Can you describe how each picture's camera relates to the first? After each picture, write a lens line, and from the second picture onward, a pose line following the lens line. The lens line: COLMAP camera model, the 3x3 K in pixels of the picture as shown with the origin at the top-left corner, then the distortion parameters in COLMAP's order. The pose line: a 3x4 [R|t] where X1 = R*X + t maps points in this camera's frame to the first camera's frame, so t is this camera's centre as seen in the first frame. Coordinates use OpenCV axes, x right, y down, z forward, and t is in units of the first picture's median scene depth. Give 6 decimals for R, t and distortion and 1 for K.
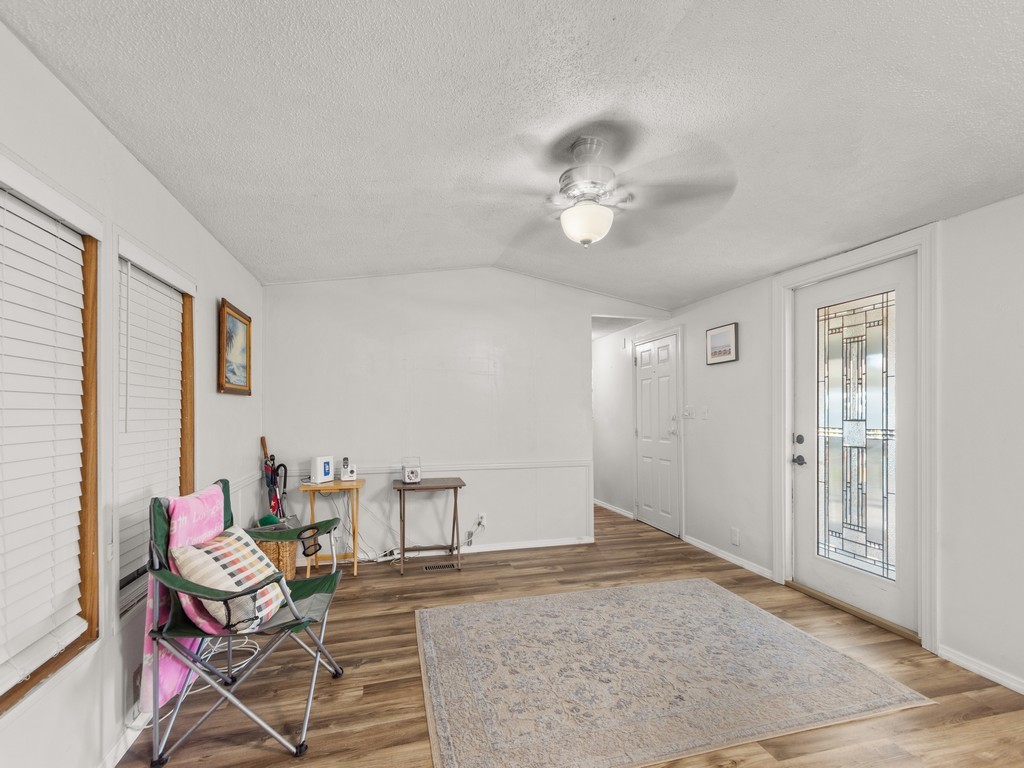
lens RADIAL K [[448.2, 0, 498.0], [0, 448.2, 410.0], [0, 0, 1]] dist [0.003205, 0.000171]
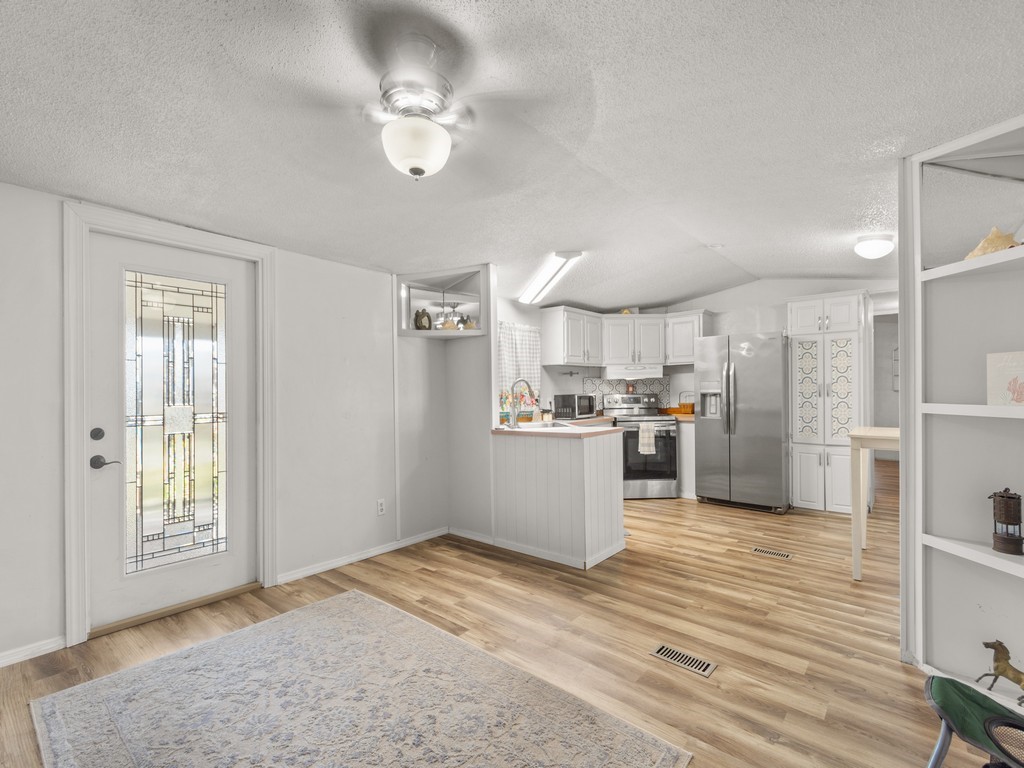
lens RADIAL K [[467.4, 0, 504.9], [0, 467.4, 390.3], [0, 0, 1]] dist [0.008665, -0.001879]
pose [[-0.574692, 0.007599, 0.818334, -0.426130], [0.004433, 0.999971, -0.006172, 0.000853], [-0.818358, 0.000081, -0.574709, 1.068170]]
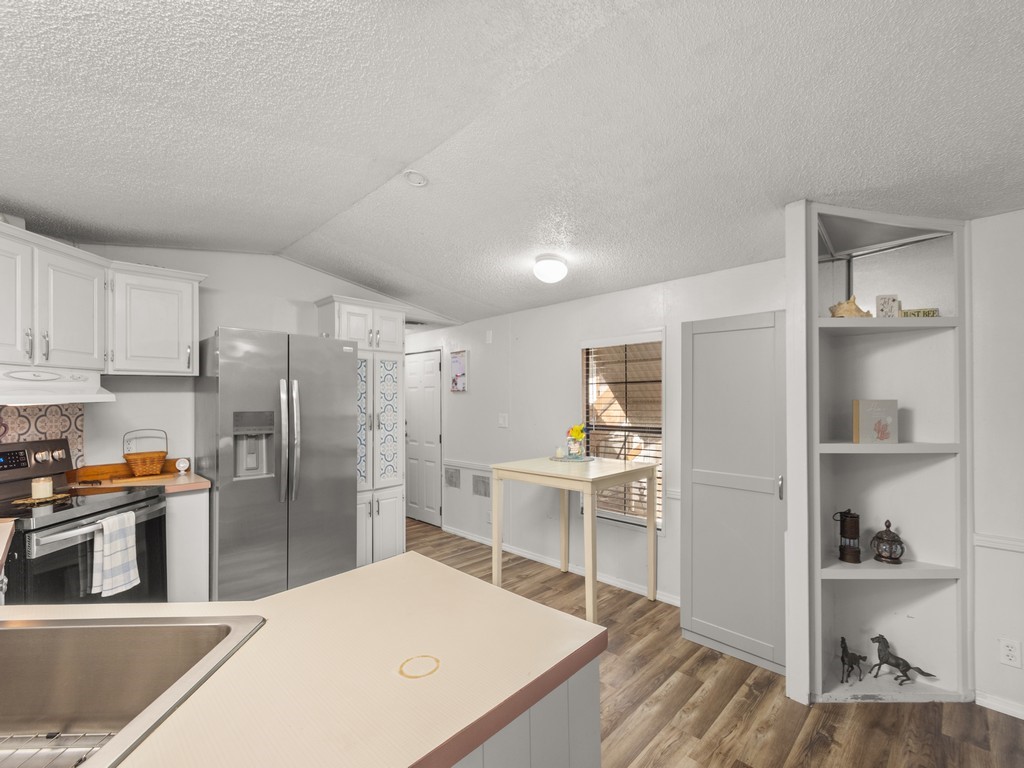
lens RADIAL K [[448.2, 0, 509.1], [0, 448.2, 398.2], [0, 0, 1]] dist [0.003205, 0.000171]
pose [[-0.856439, 0.002047, -0.516244, 0.699974], [0.010145, 0.999866, -0.012867, -0.055613], [0.516149, -0.016257, -0.856345, 0.432449]]
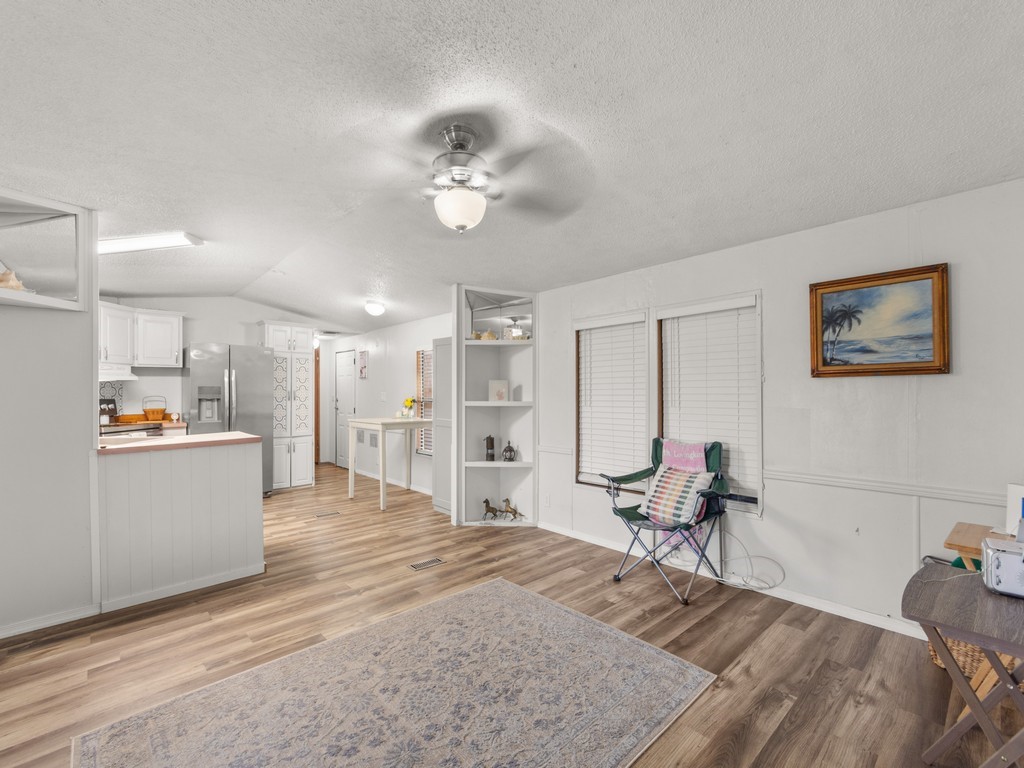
lens RADIAL K [[448.2, 0, 505.1], [0, 448.2, 393.8], [0, 0, 1]] dist [0.003205, 0.000171]
pose [[-0.879239, 0.001410, -0.476378, 0.473511], [0.004347, 0.999978, -0.005063, 0.002103], [0.476360, -0.006522, -0.879226, 1.545397]]
